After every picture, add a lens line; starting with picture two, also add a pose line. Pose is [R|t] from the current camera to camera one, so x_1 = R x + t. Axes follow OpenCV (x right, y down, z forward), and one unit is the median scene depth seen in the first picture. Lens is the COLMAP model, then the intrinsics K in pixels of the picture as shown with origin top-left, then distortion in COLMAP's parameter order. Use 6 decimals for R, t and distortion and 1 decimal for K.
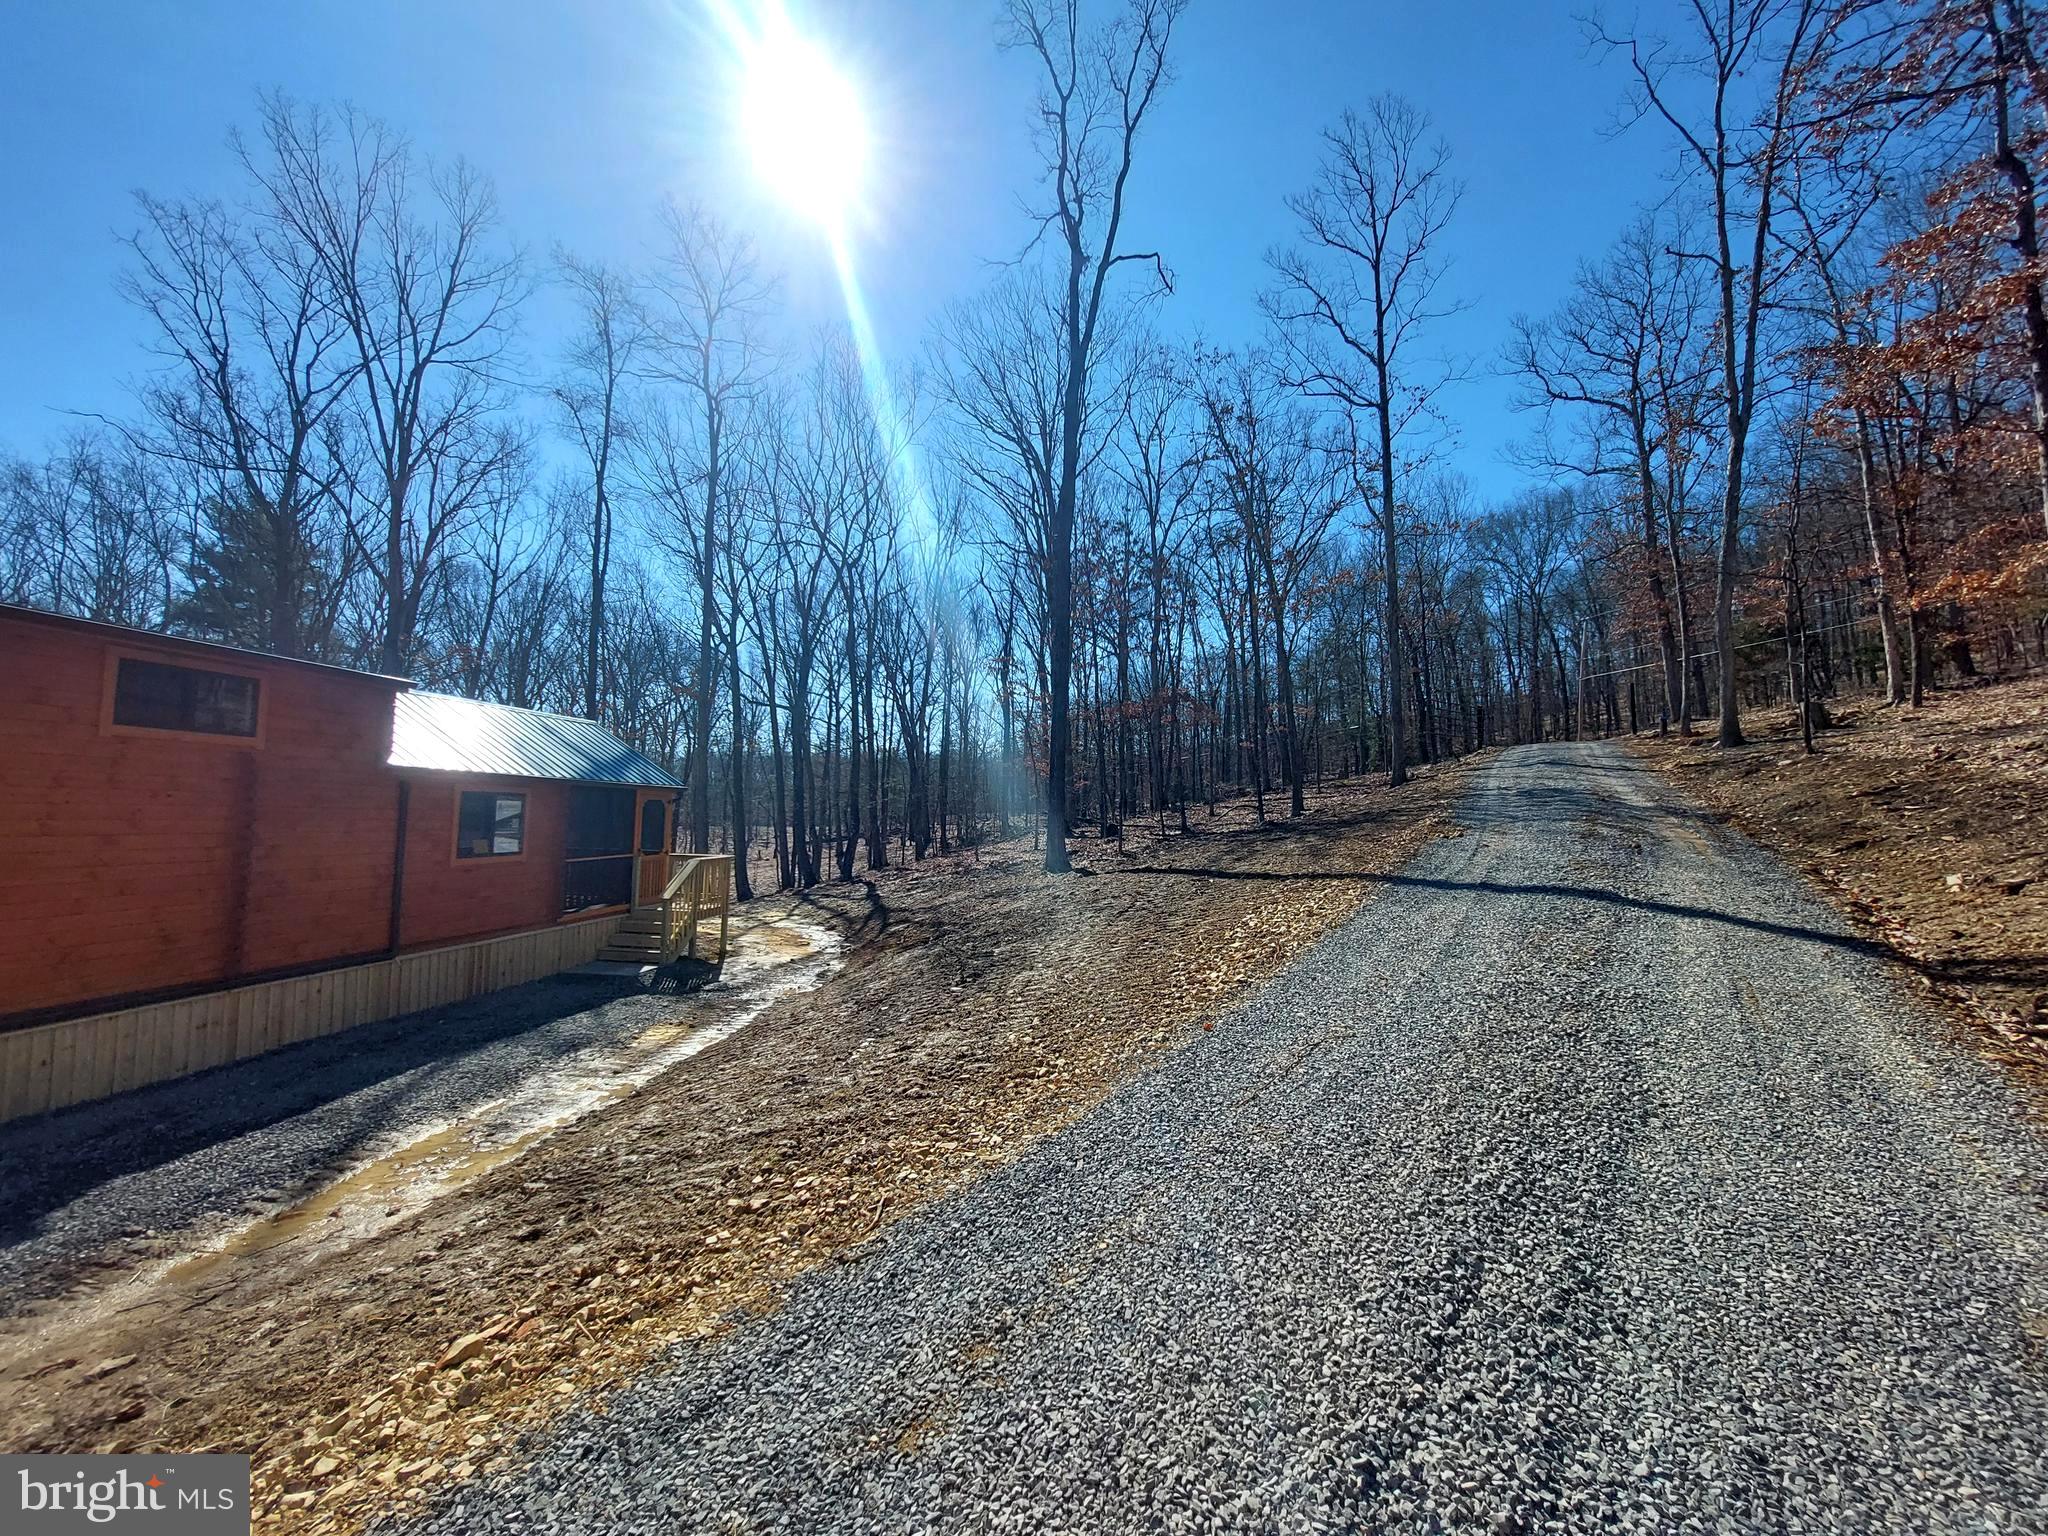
lens RADIAL K [[820.5, 0, 1024.0], [0, 820.5, 768.0], [0, 0, 1]] dist [-0.013108, -0.003866]
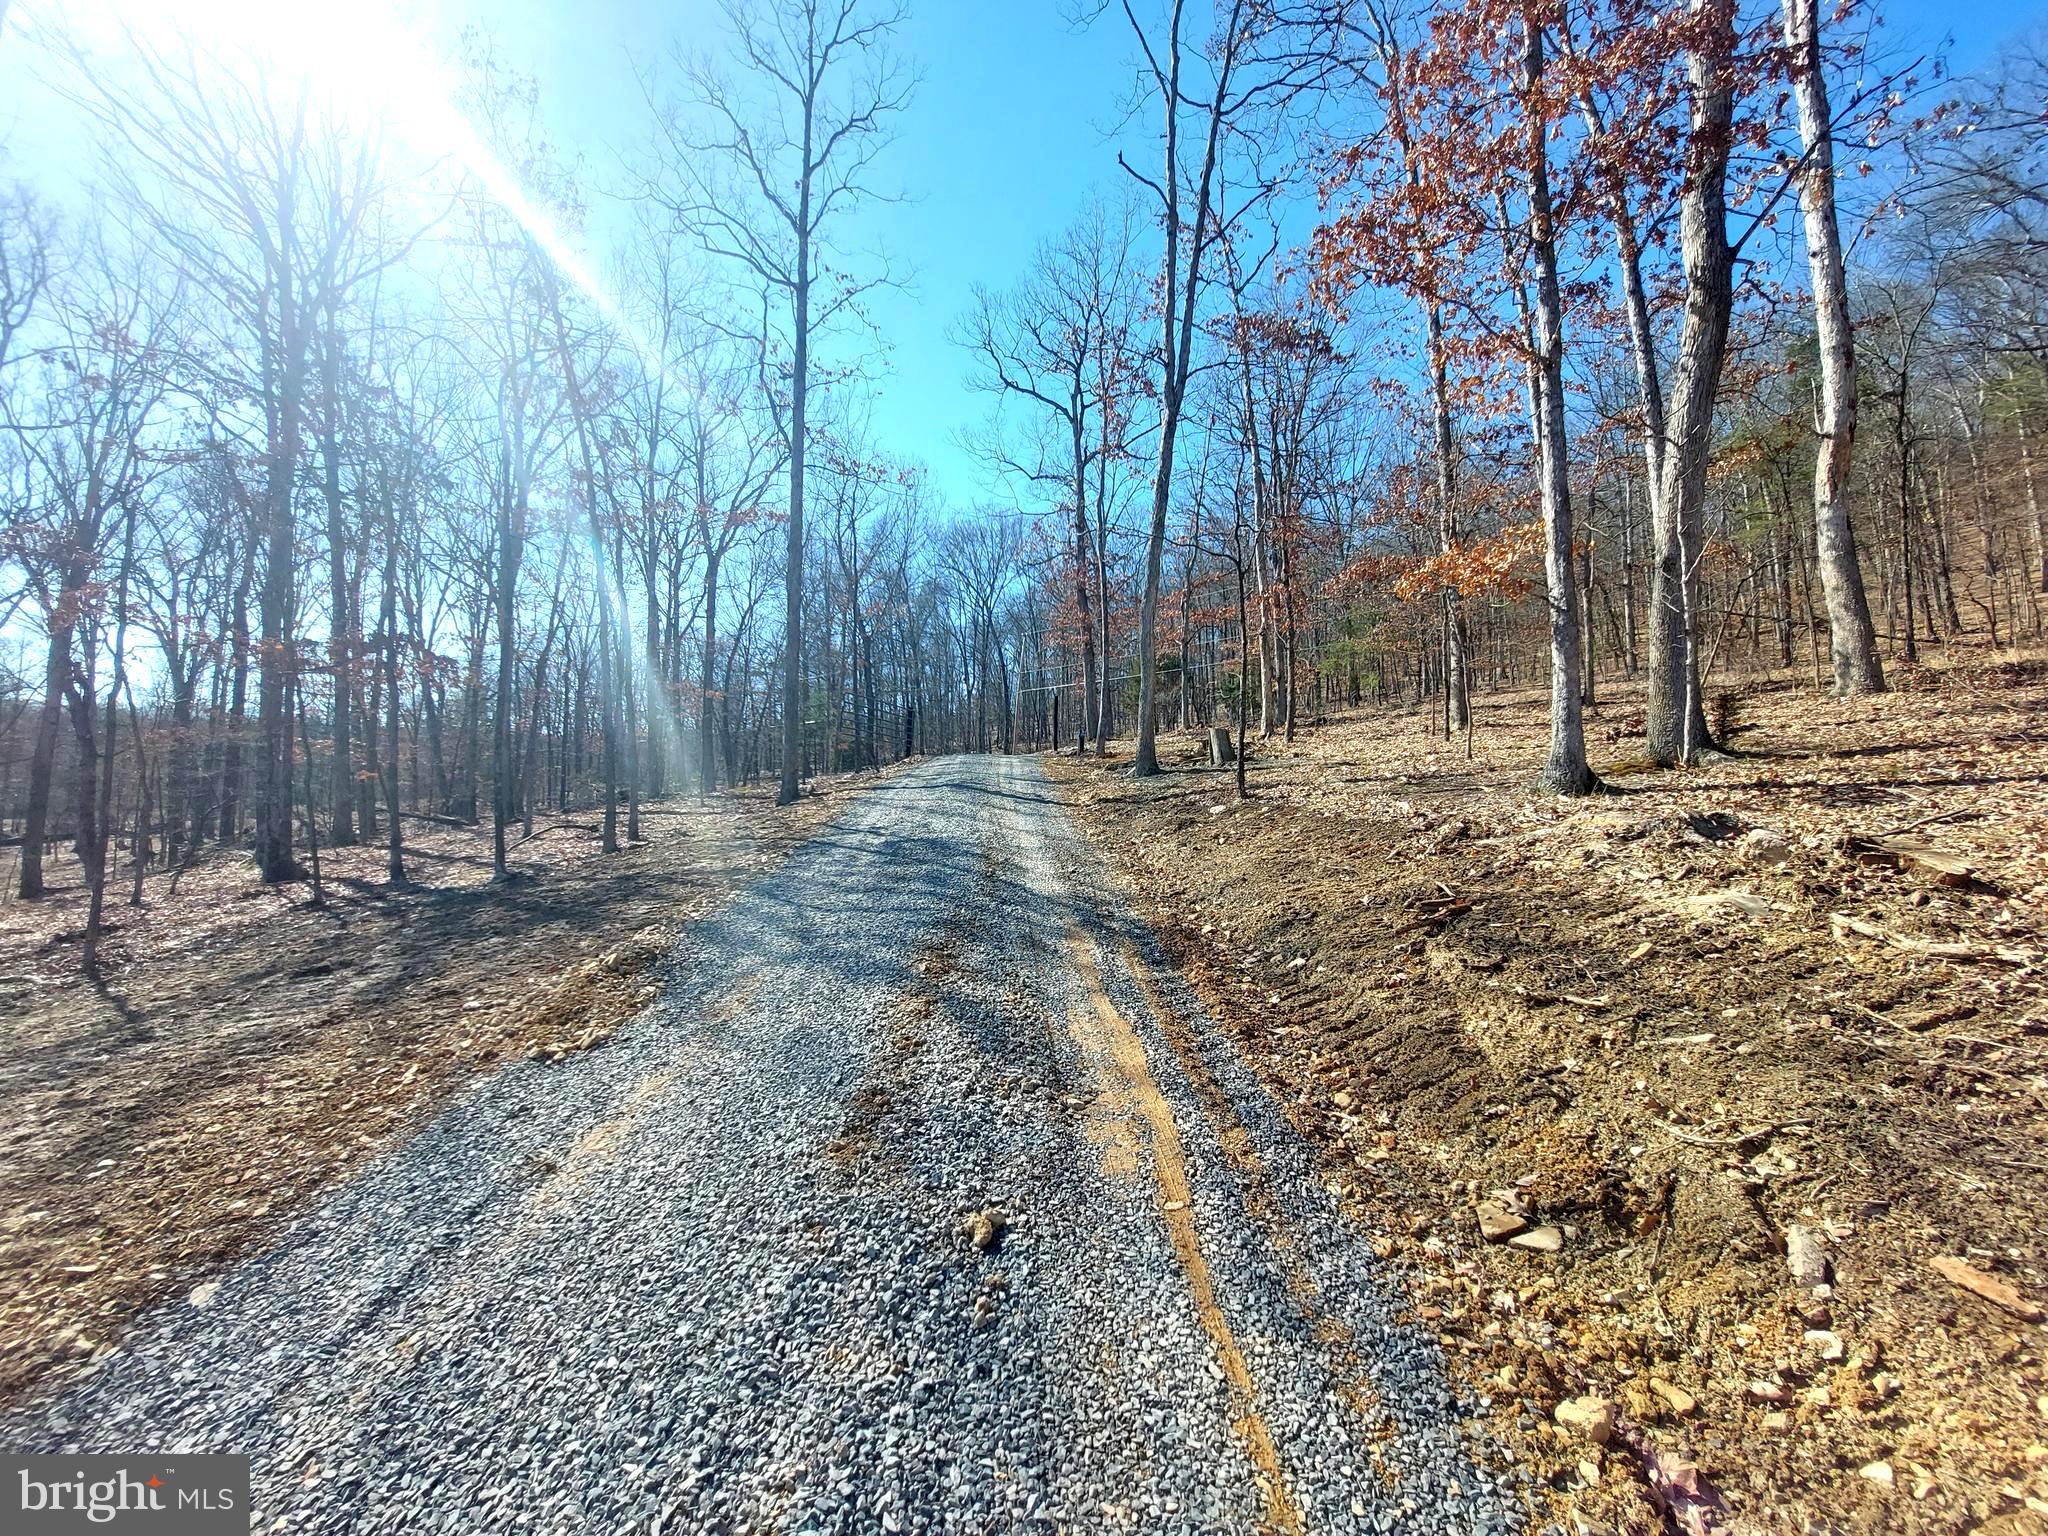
lens RADIAL K [[834.1, 0, 1024.0], [0, 834.1, 768.0], [0, 0, 1]] dist [-0.001839, -0.000003]
pose [[0.823192, 0.044430, 0.566023, 0.360679], [-0.050002, 0.998733, -0.005677, -0.028816], [-0.565558, -0.023629, 0.824370, 0.463837]]
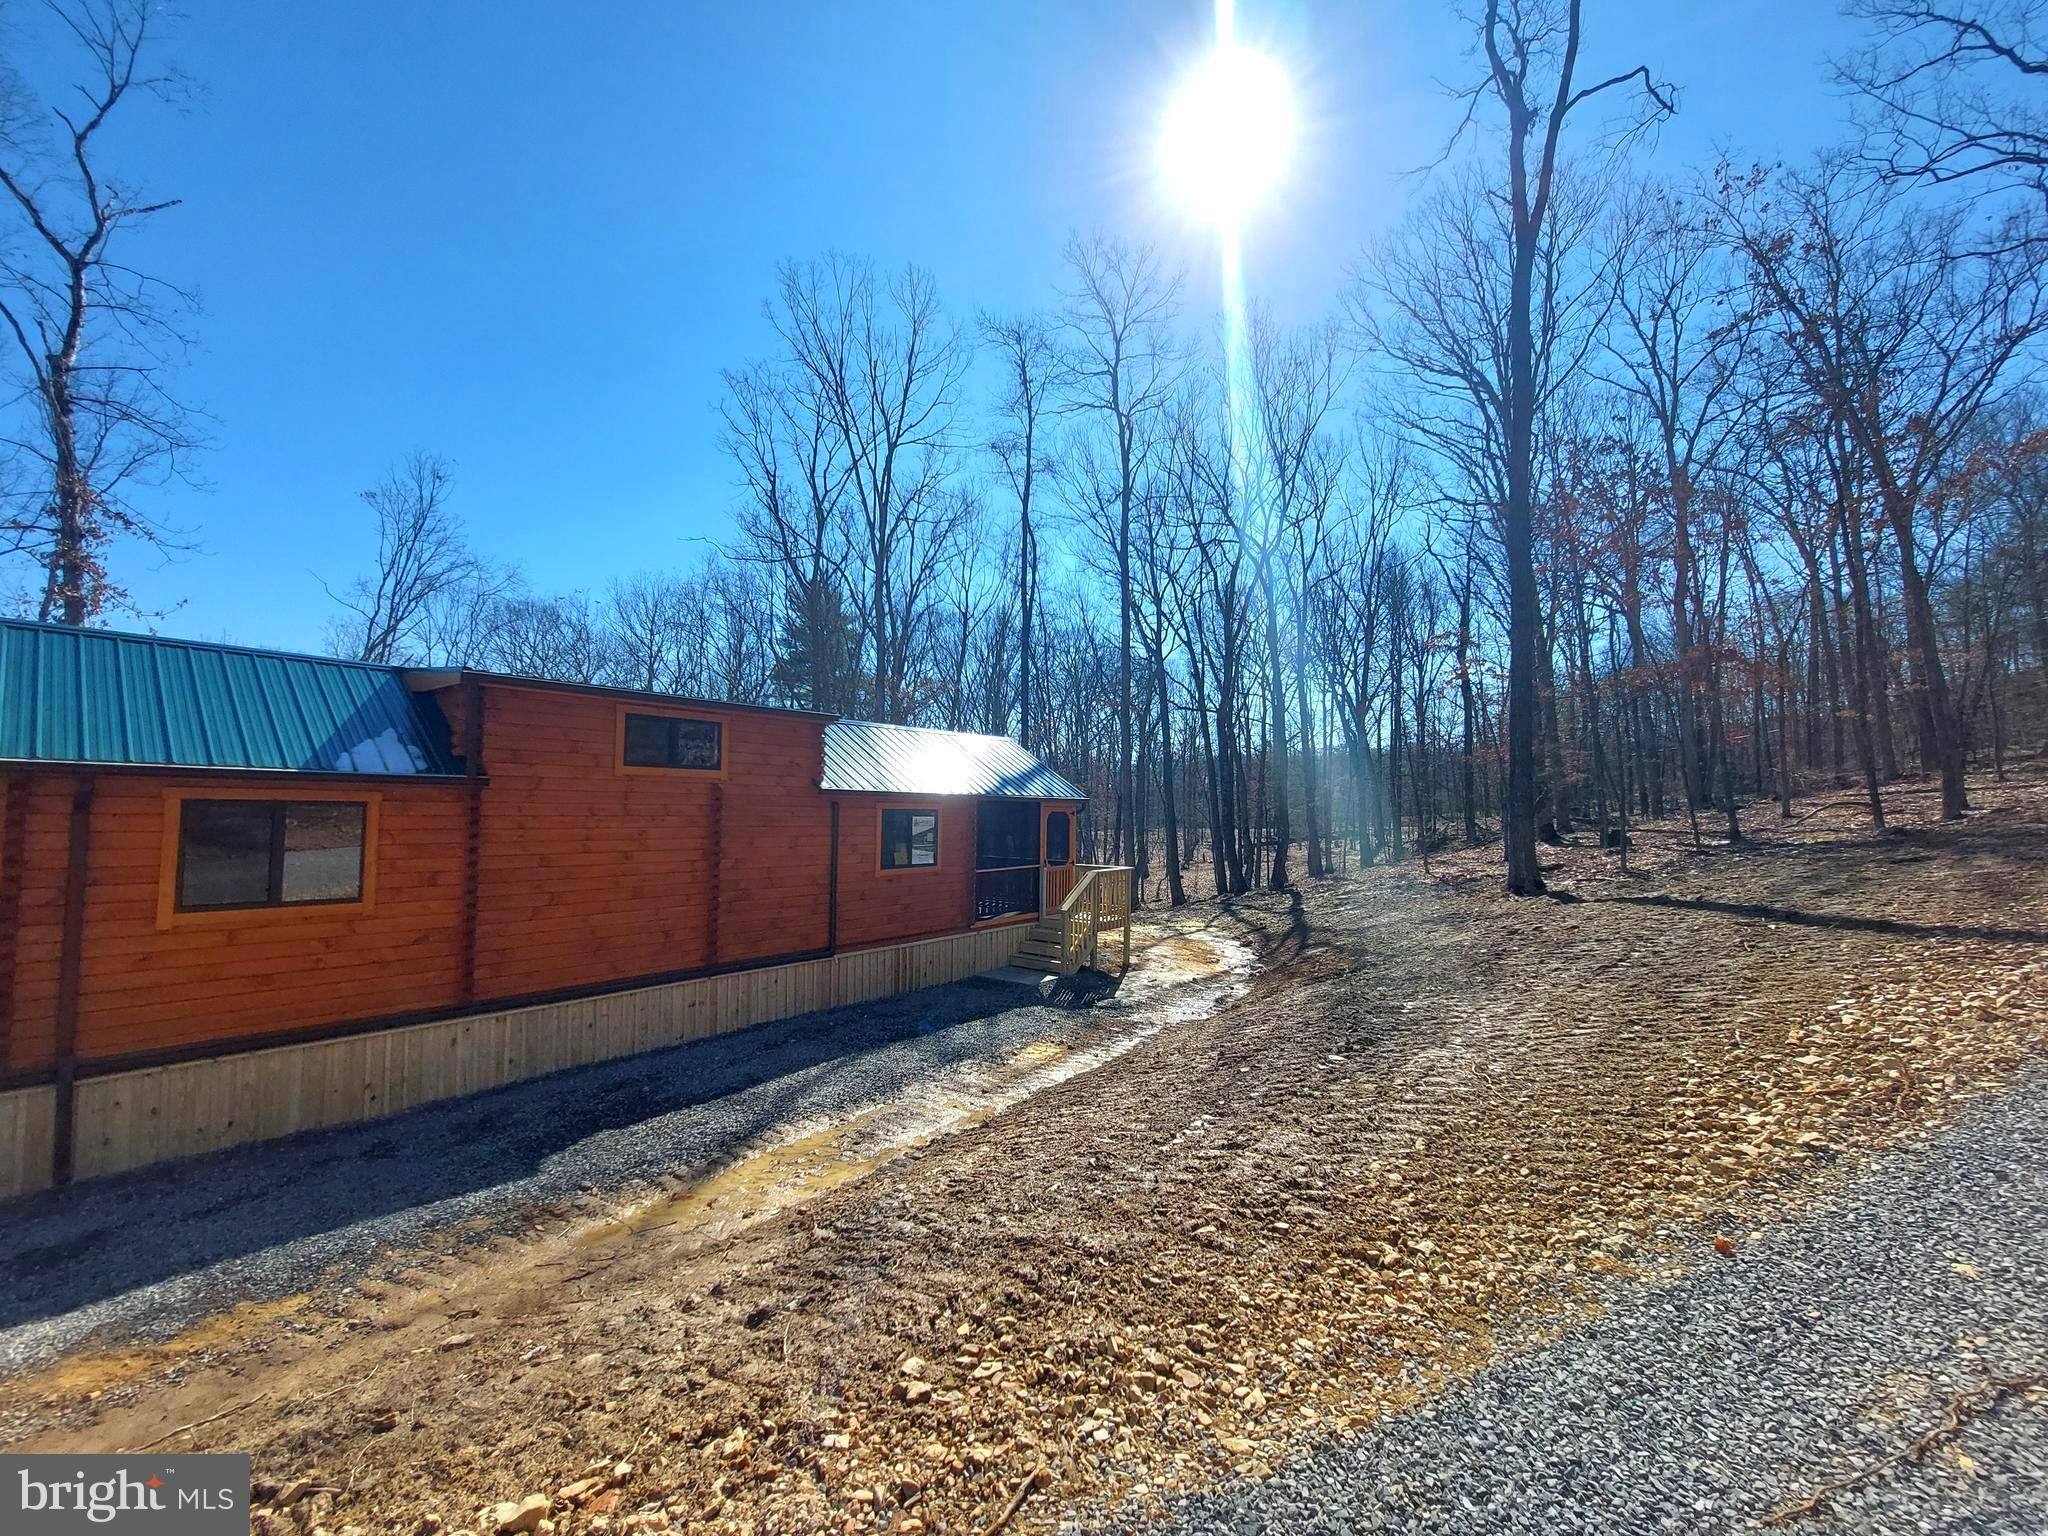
lens RADIAL K [[815.0, 0, 1018.8], [0, 815.0, 773.4], [0, 0, 1]] dist [-0.016820, 0.000843]
pose [[0.855320, -0.036921, -0.516783, 0.035275], [0.039620, 0.999198, -0.005811, -0.004485], [0.516583, -0.015505, 0.856097, 0.098176]]
